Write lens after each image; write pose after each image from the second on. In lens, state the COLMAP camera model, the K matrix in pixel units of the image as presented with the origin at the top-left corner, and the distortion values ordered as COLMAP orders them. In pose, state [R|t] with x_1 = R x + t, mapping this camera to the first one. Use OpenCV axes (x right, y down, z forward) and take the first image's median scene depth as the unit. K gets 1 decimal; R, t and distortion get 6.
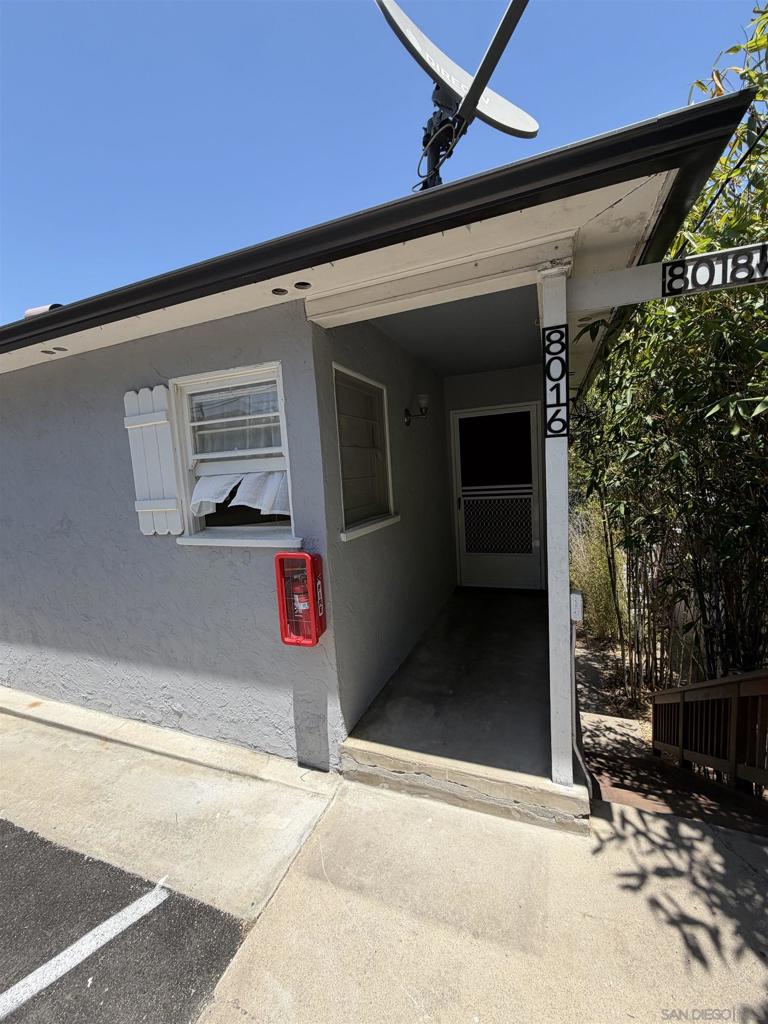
lens RADIAL K [[408.2, 0, 384.0], [0, 408.2, 512.0], [0, 0, 1]] dist [0.001498, 0.000019]
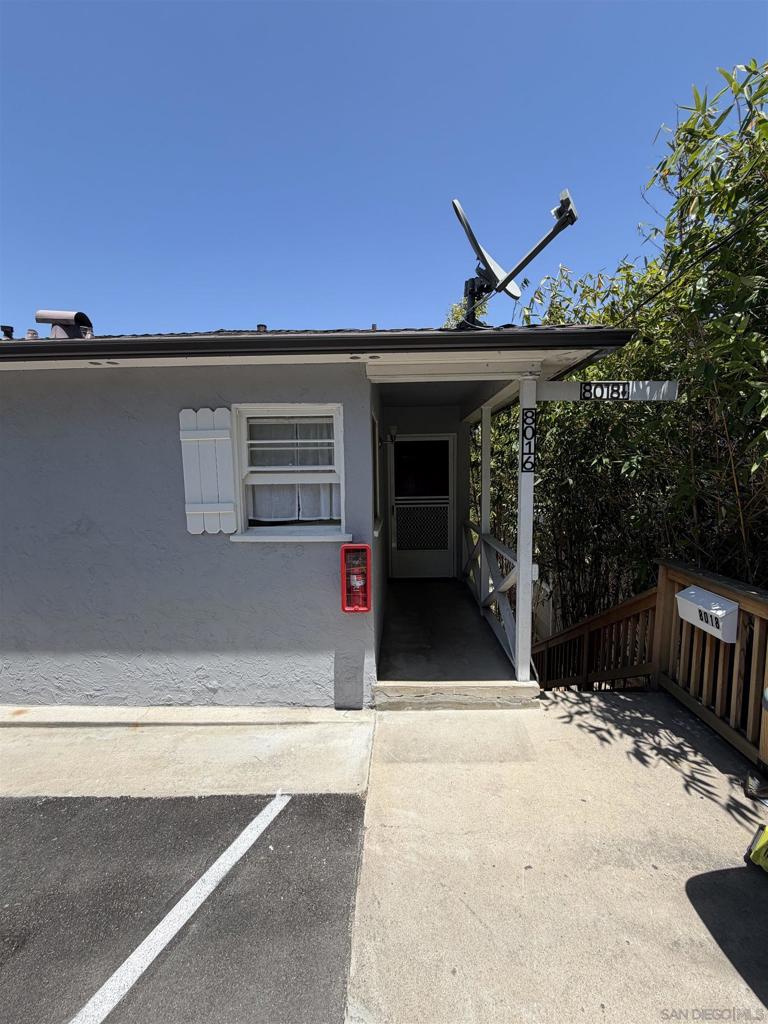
lens RADIAL K [[408.2, 0, 384.0], [0, 408.2, 512.0], [0, 0, 1]] dist [0.001498, 0.000019]
pose [[0.939566, 0.011428, 0.342176, -0.577885], [-0.006146, 0.999845, -0.016516, 0.012362], [-0.342312, 0.013415, 0.939491, -0.315504]]
